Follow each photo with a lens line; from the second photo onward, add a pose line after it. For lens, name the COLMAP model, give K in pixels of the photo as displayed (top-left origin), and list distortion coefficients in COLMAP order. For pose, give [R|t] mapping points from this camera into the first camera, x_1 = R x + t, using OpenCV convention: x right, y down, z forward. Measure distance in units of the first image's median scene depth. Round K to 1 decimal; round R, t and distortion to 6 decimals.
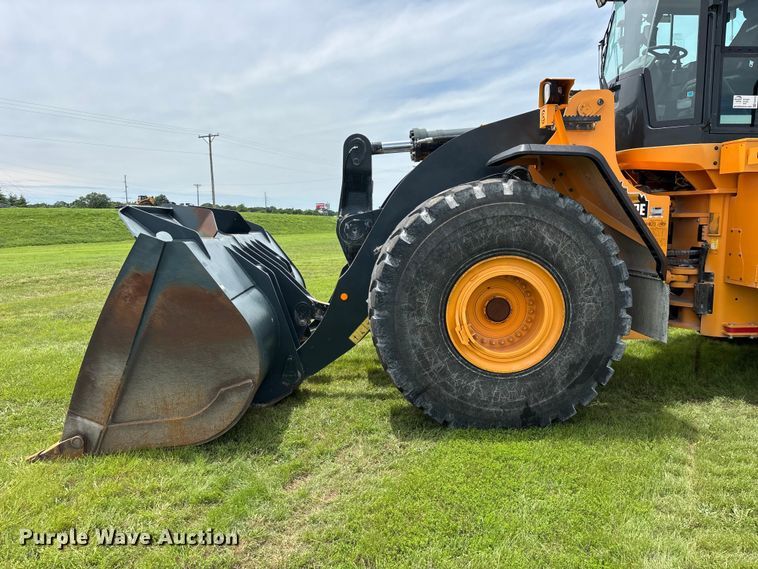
lens RADIAL K [[572.9, 0, 383.7], [0, 572.9, 284.4], [0, 0, 1]] dist [0.074168, -0.074983]
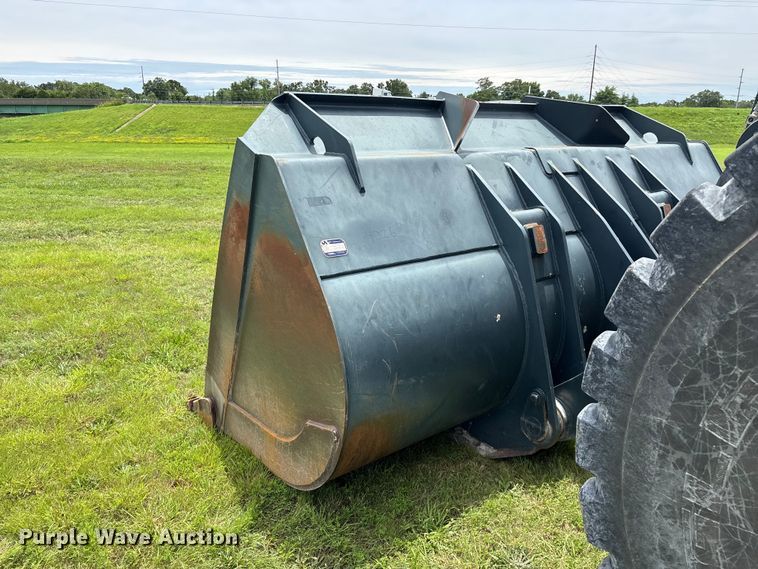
lens RADIAL K [[572.9, 0, 383.7], [0, 572.9, 284.4], [0, 0, 1]] dist [0.074168, -0.074983]
pose [[0.584528, 0.242896, -0.774163, 0.160069], [-0.112639, 0.969193, 0.219039, -0.078062], [0.803517, -0.040833, 0.593880, 0.657299]]
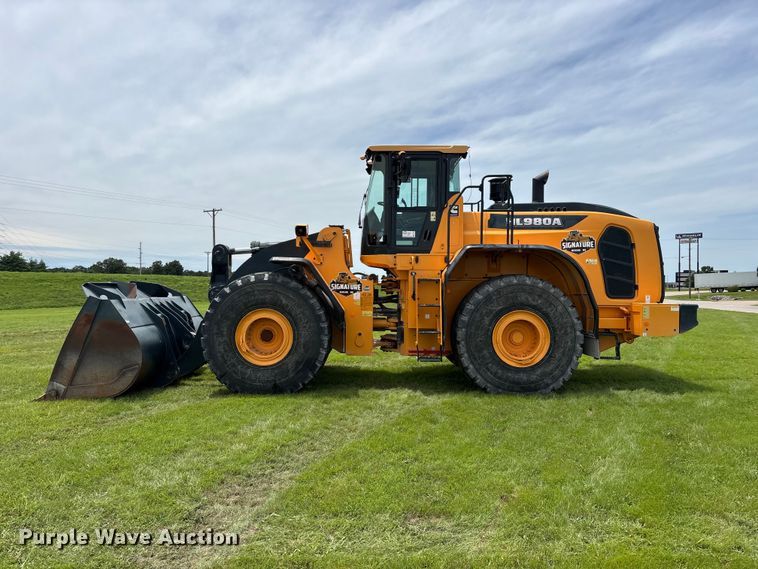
lens RADIAL K [[572.9, 0, 383.7], [0, 572.9, 284.4], [0, 0, 1]] dist [0.074168, -0.074983]
pose [[0.999716, 0.013387, -0.019701, 0.641190], [-0.015577, 0.993180, -0.115544, 0.091613], [0.018020, 0.115818, 0.993107, -1.016135]]
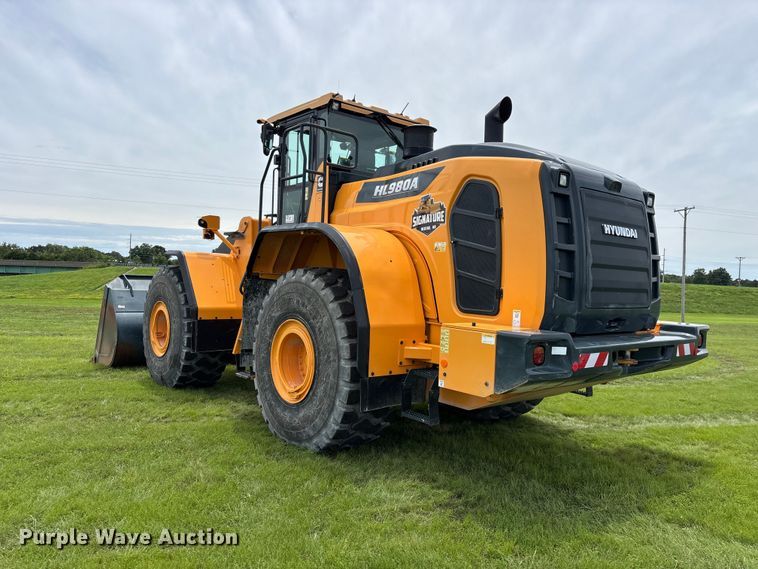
lens RADIAL K [[585.4, 0, 379.0], [0, 585.4, 284.5], [0, 0, 1]] dist [0.052912, -0.001707]
pose [[0.602210, 0.033791, -0.797622, 2.294197], [-0.132975, 0.989392, -0.058482, -0.083496], [0.787185, 0.141283, 0.600315, 0.286902]]
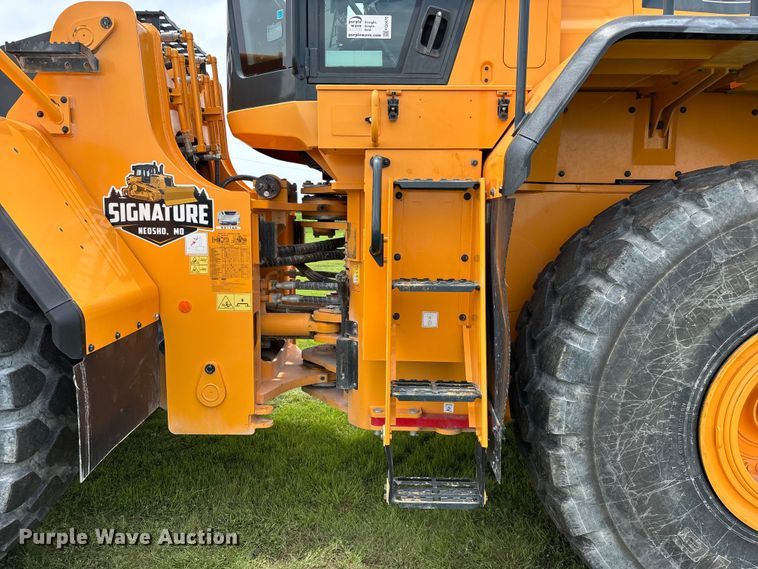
lens RADIAL K [[560.2, 0, 379.0], [0, 560.2, 284.5], [0, 0, 1]] dist [0.007575, 0.000938]
pose [[0.998777, 0.019863, -0.045287, 0.734397], [-0.019679, 0.999796, 0.004494, -0.074071], [0.045367, -0.003598, 0.998964, 0.510721]]
